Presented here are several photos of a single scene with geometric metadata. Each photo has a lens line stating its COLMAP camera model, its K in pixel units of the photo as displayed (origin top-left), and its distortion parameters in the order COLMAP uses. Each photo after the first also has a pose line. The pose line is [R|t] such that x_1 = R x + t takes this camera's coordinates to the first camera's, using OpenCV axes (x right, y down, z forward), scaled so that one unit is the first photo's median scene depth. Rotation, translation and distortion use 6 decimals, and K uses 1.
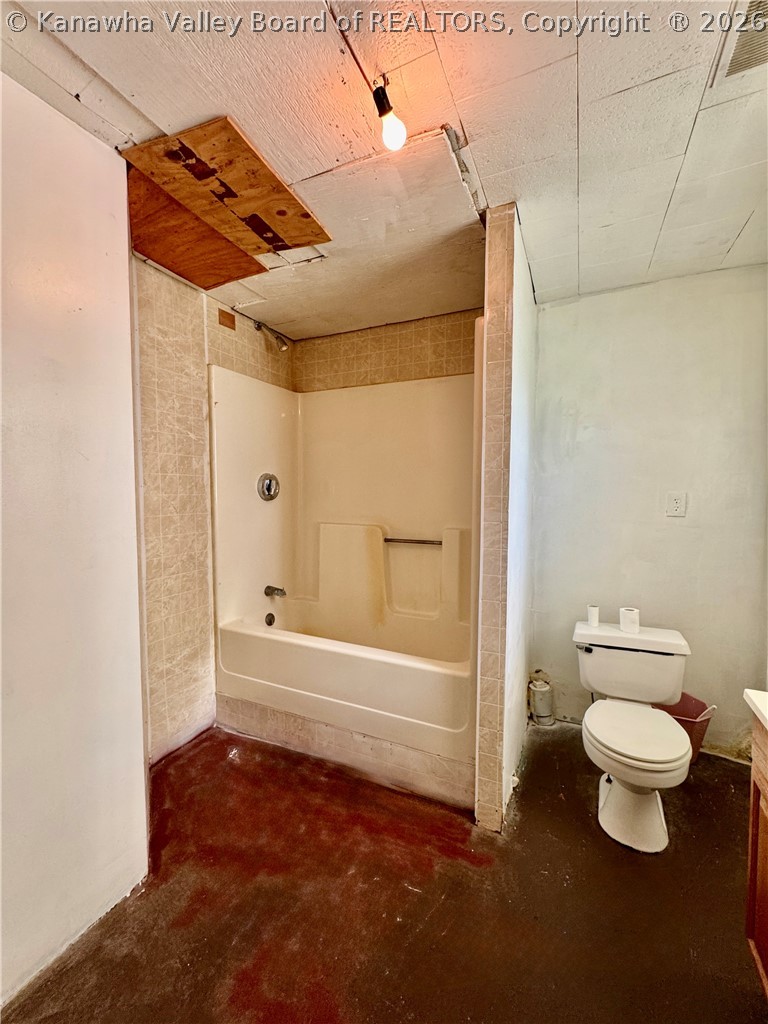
lens RADIAL K [[409.2, 0, 386.6], [0, 409.2, 514.4], [0, 0, 1]] dist [-0.000959, -0.000012]
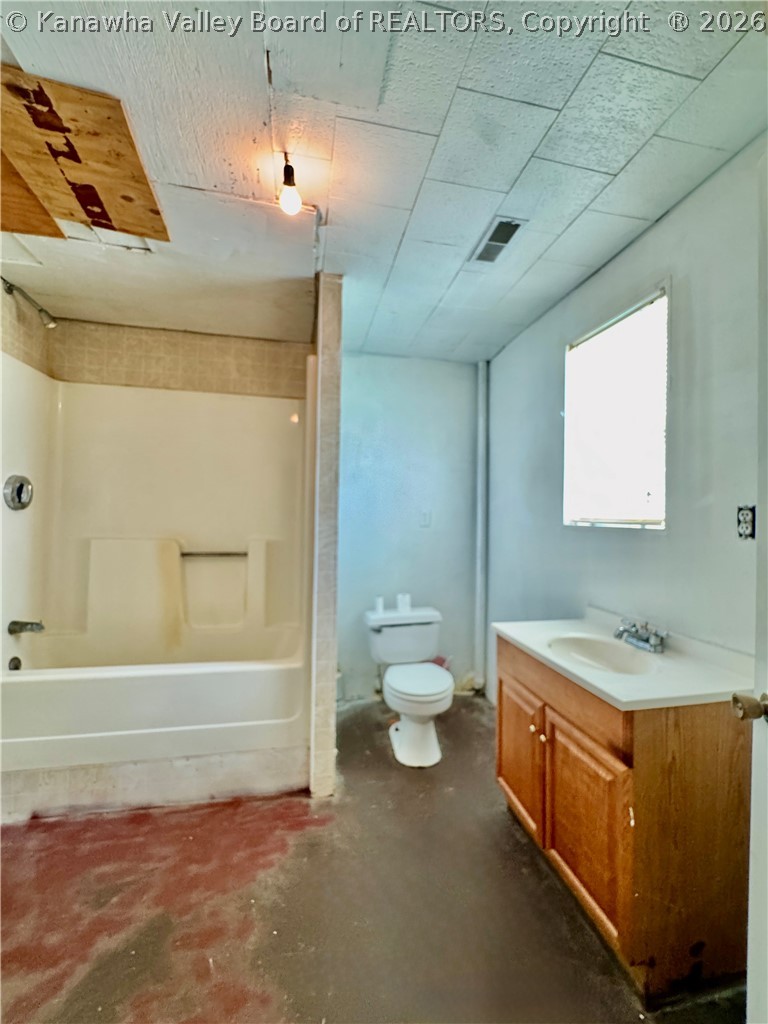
lens RADIAL K [[409.2, 0, 386.6], [0, 409.2, 514.4], [0, 0, 1]] dist [-0.000959, -0.000012]
pose [[0.809654, 0.014312, 0.586733, -0.255419], [0.017738, 0.998649, -0.048837, 0.036651], [-0.586640, 0.049948, 0.808306, -0.059958]]
